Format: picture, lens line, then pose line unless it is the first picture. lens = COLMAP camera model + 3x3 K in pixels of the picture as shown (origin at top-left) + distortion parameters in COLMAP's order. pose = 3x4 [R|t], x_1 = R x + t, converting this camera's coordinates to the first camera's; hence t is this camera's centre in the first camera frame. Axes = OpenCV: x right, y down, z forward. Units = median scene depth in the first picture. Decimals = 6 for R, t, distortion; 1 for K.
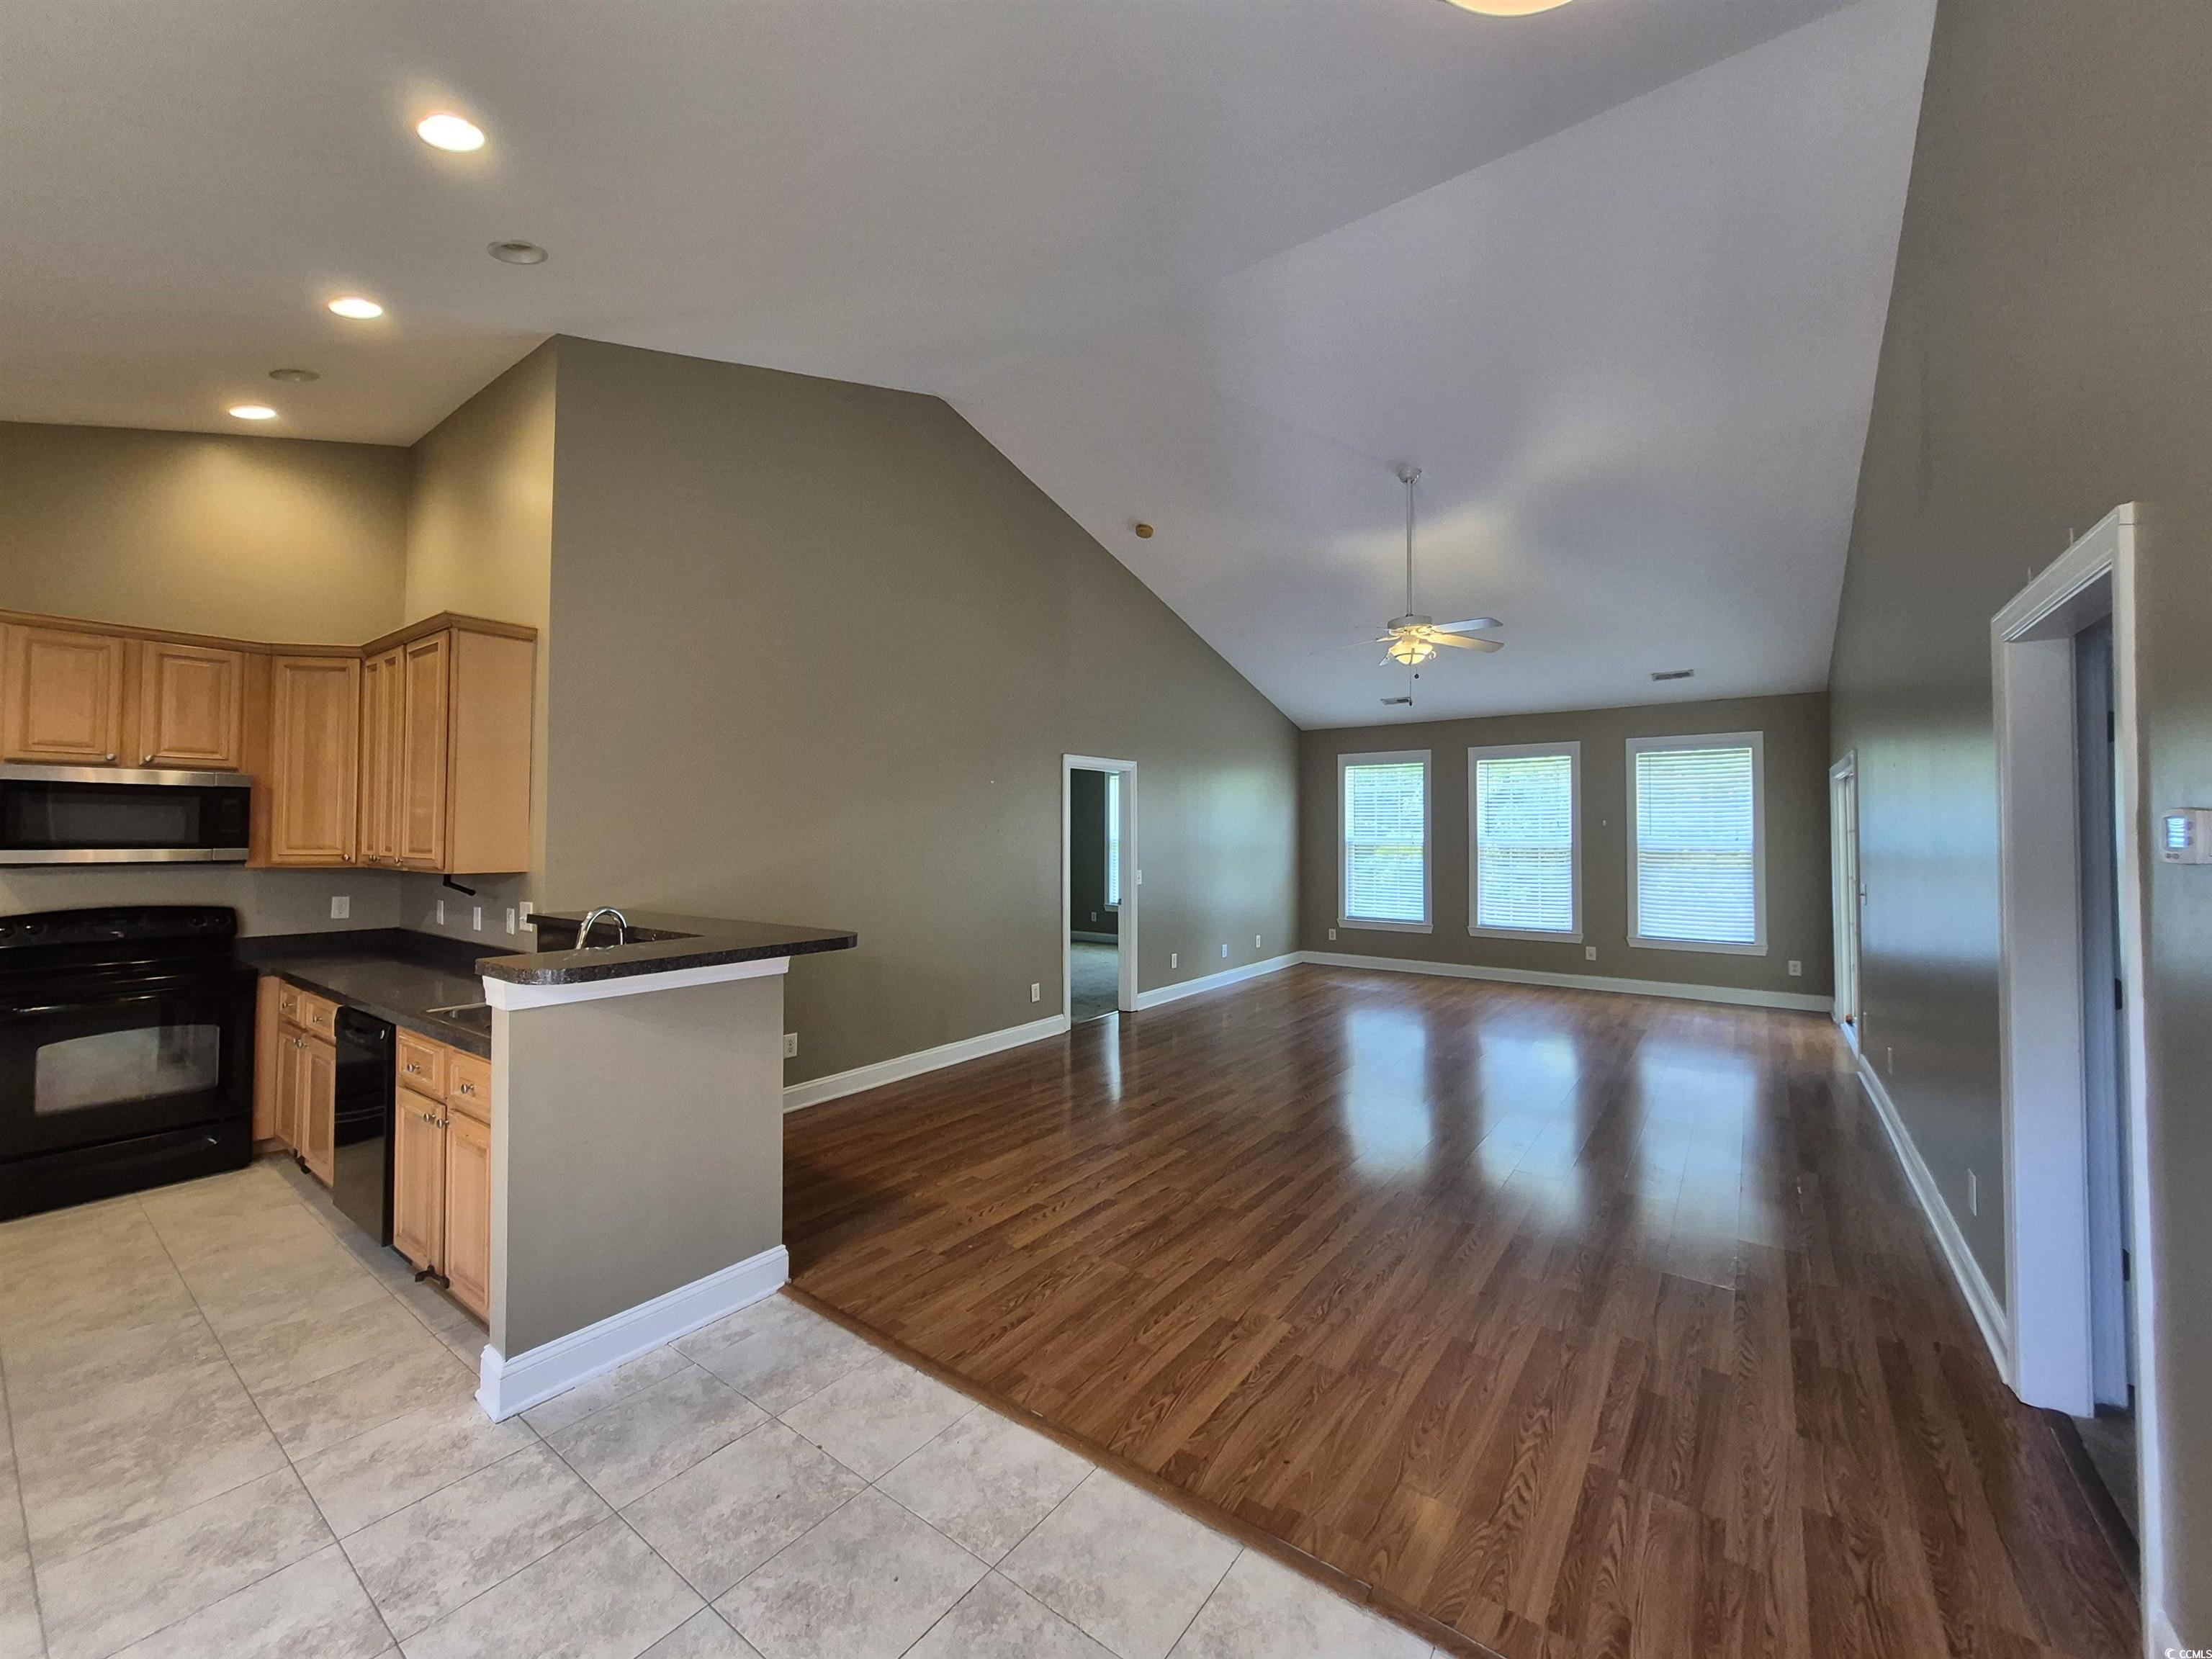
lens RADIAL K [[865.5, 0, 1109.8], [0, 865.5, 815.7], [0, 0, 1]] dist [0.004970, -0.002428]
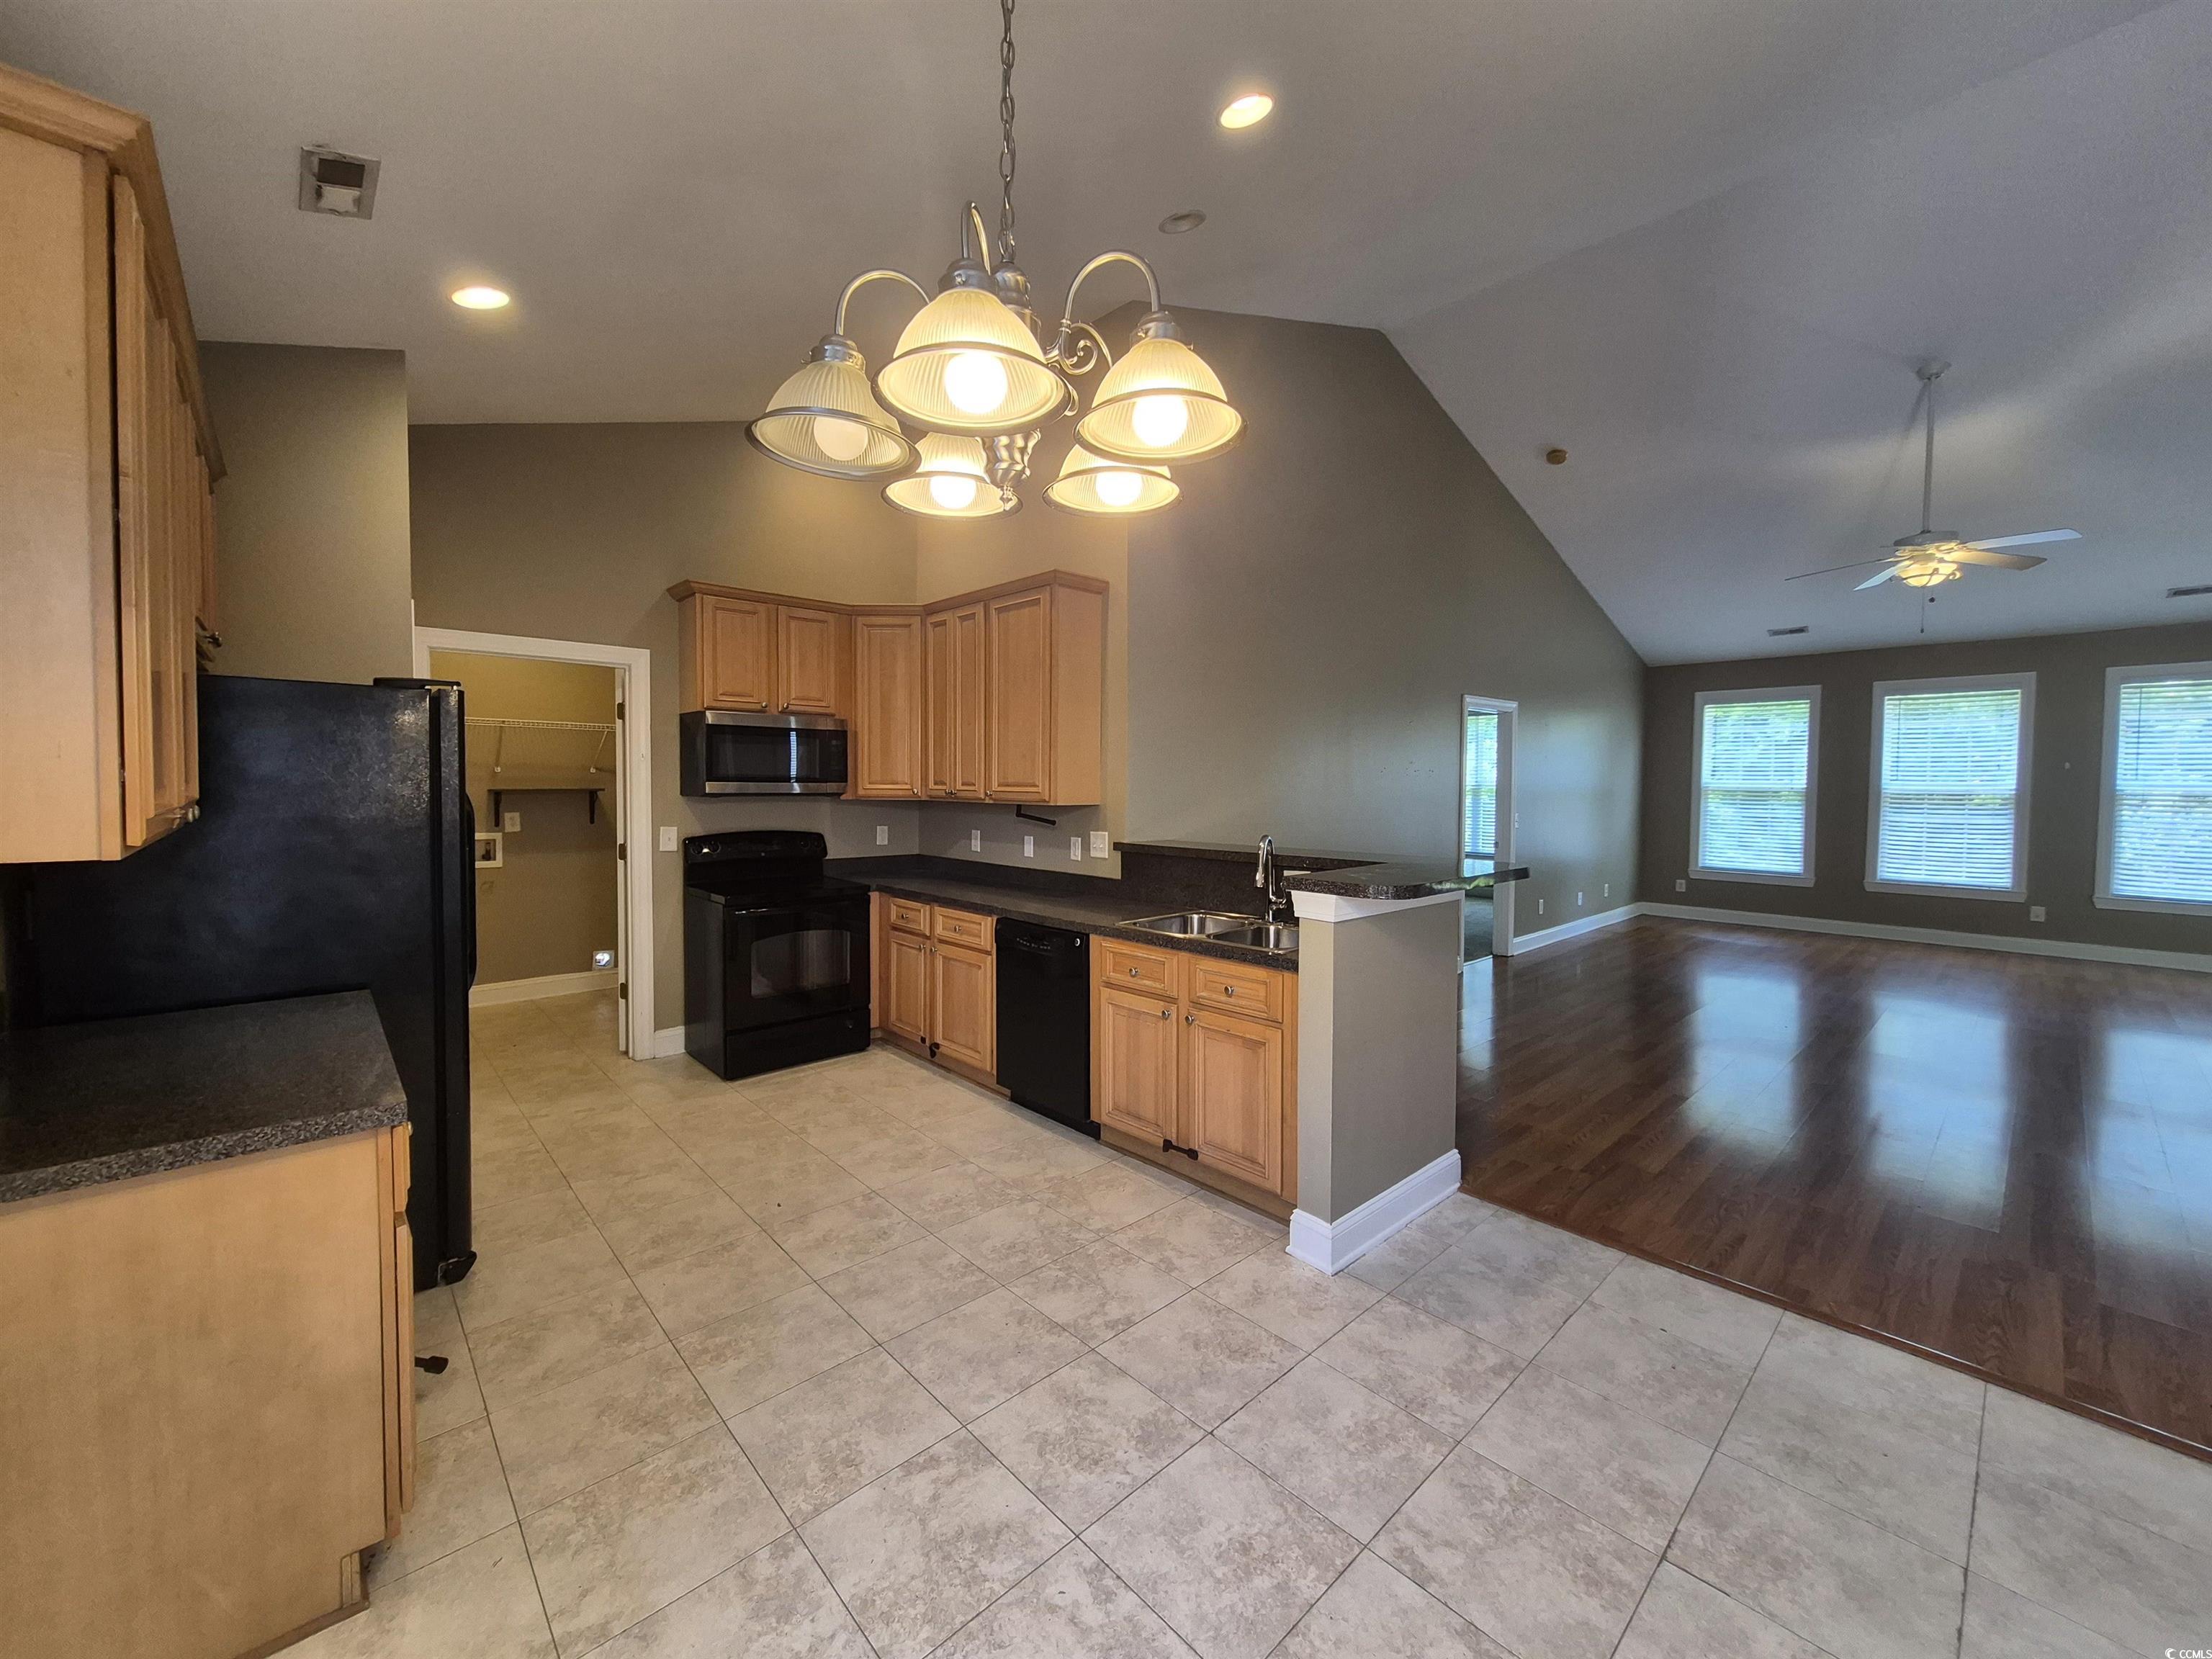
lens RADIAL K [[865.5, 0, 1105.6], [0, 865.5, 815.0], [0, 0, 1]] dist [0.004970, -0.002428]
pose [[0.981648, 0.011437, -0.190357, -0.301252], [0.000047, 0.998185, 0.060216, 0.007396], [0.190700, -0.059120, 0.979866, -0.057275]]
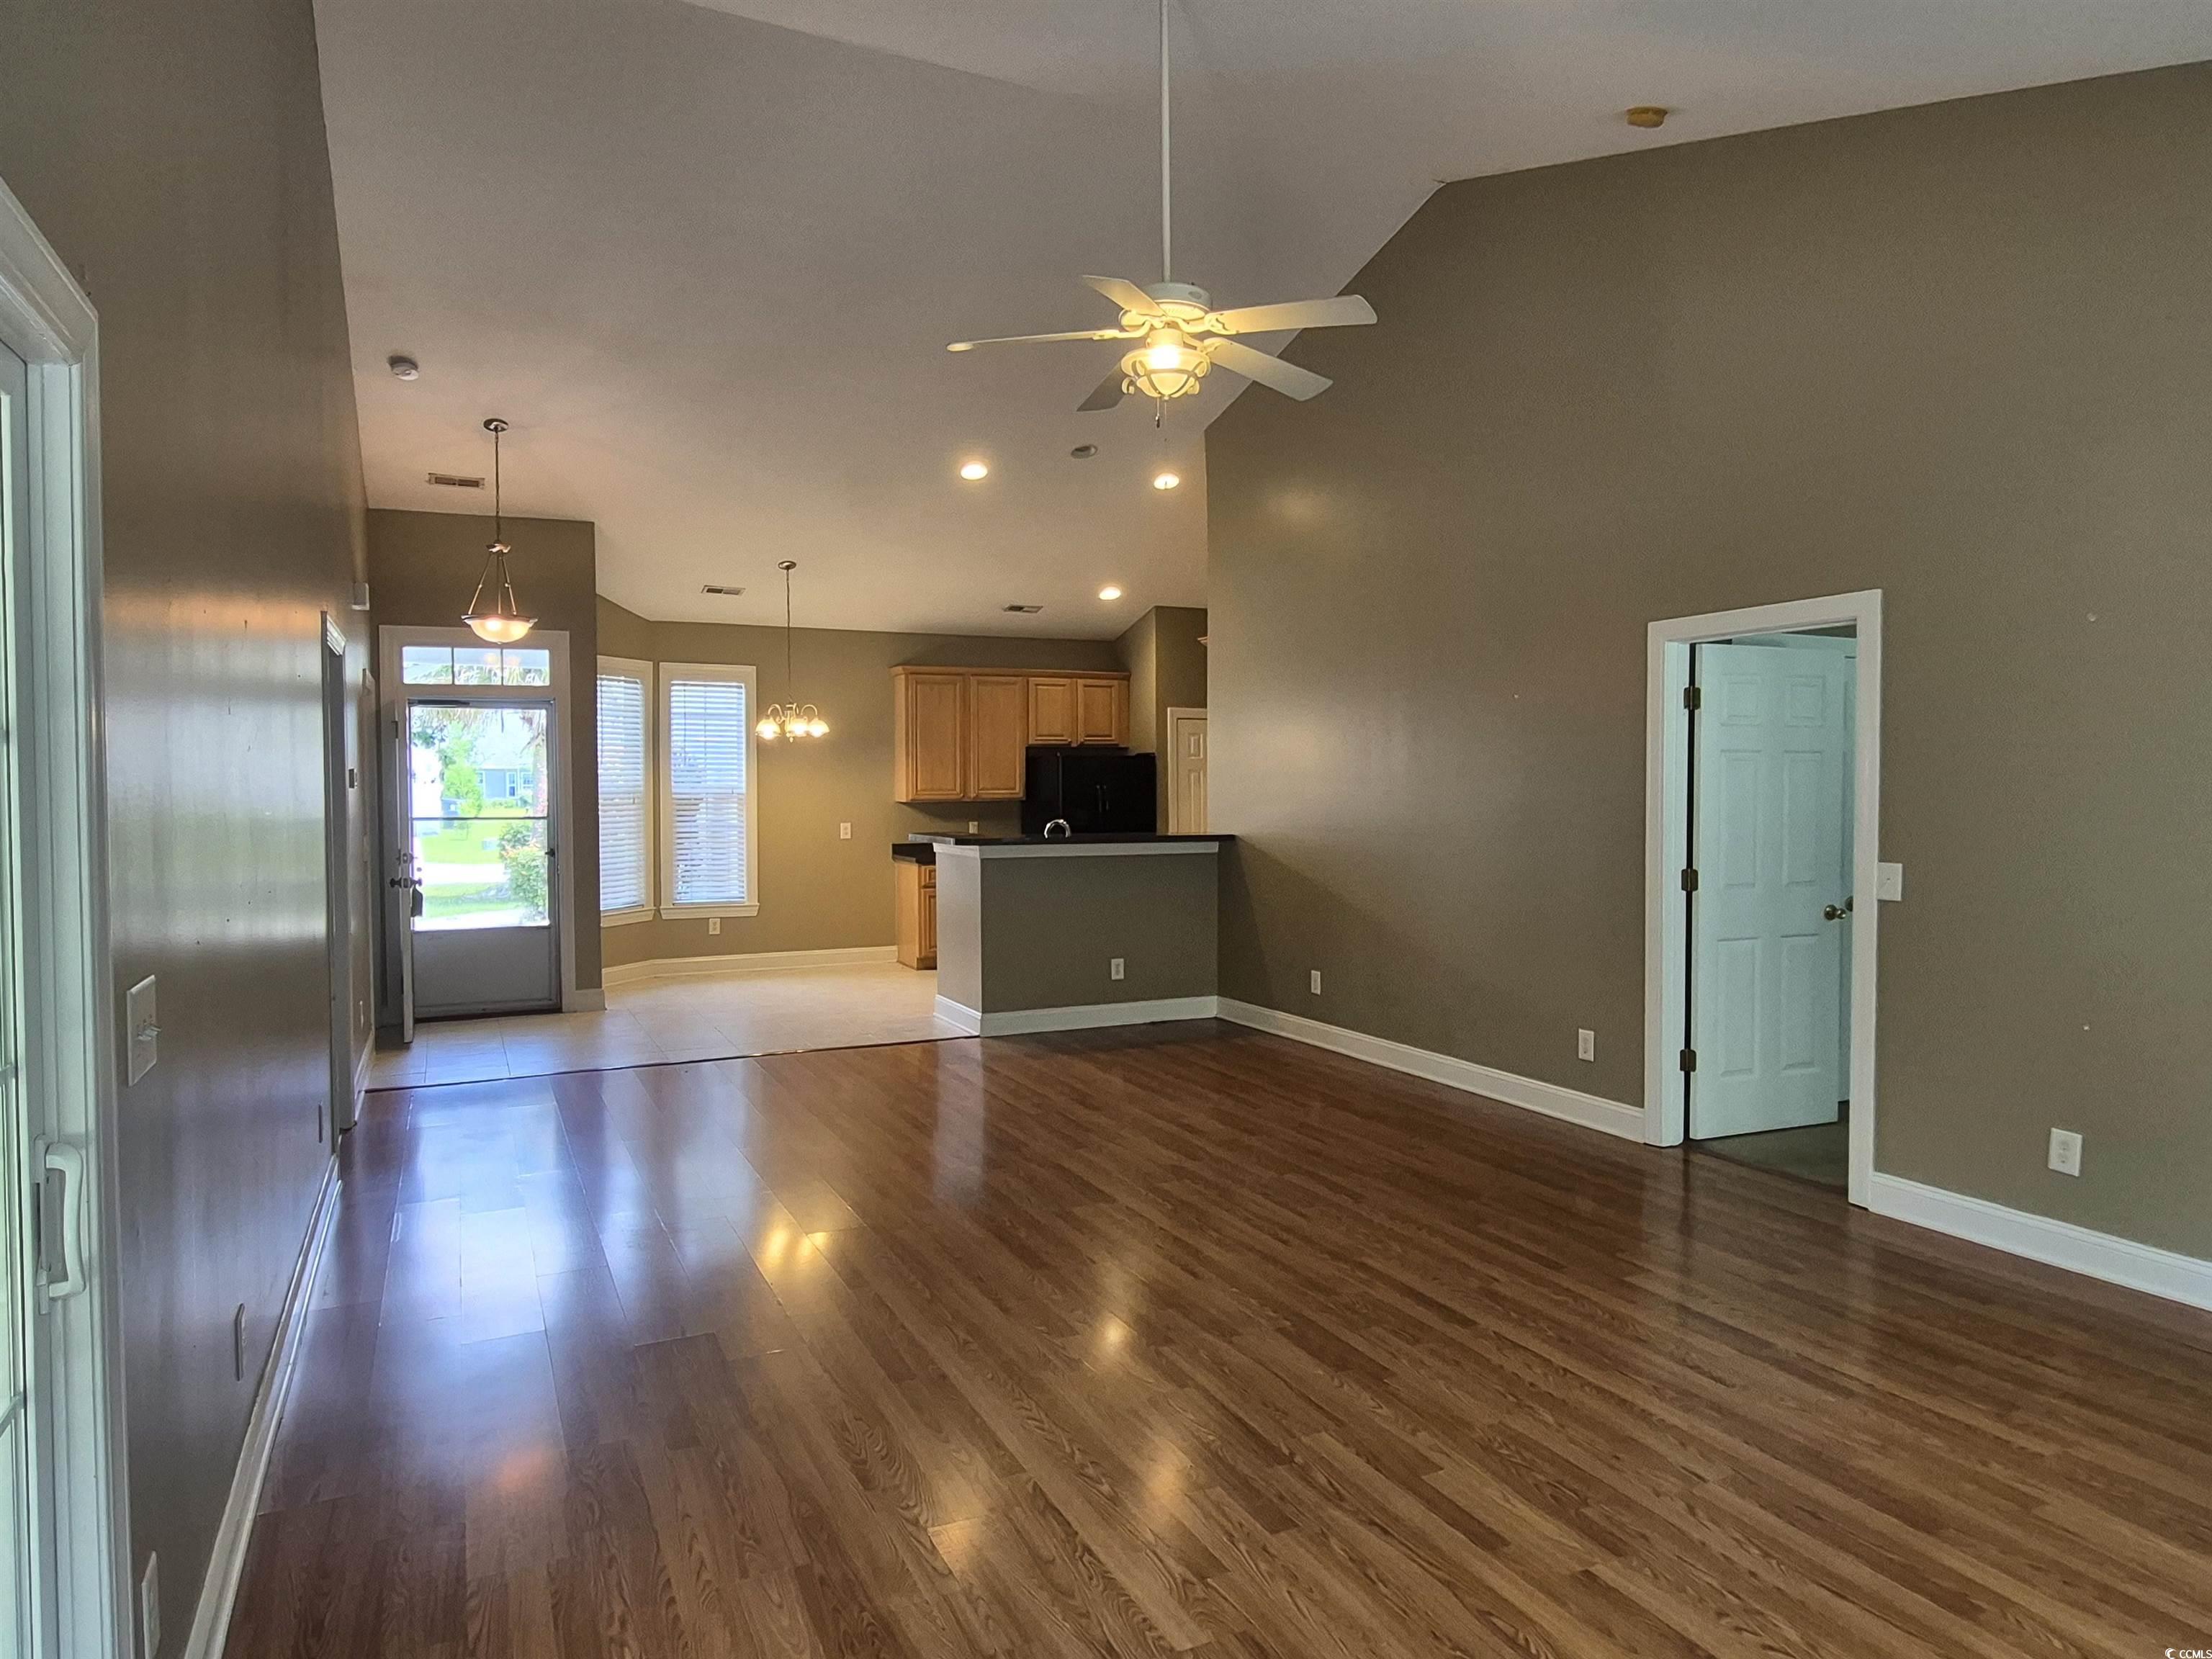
lens RADIAL K [[1354.2, 0, 1103.9], [0, 1354.2, 827.4], [0, 0, 1]] dist [-0.003339, 0.001896]
pose [[-0.466731, 0.029716, -0.883900, 0.946770], [0.019917, 0.999535, 0.023087, 0.032026], [0.884175, -0.006829, -0.467106, 1.240411]]
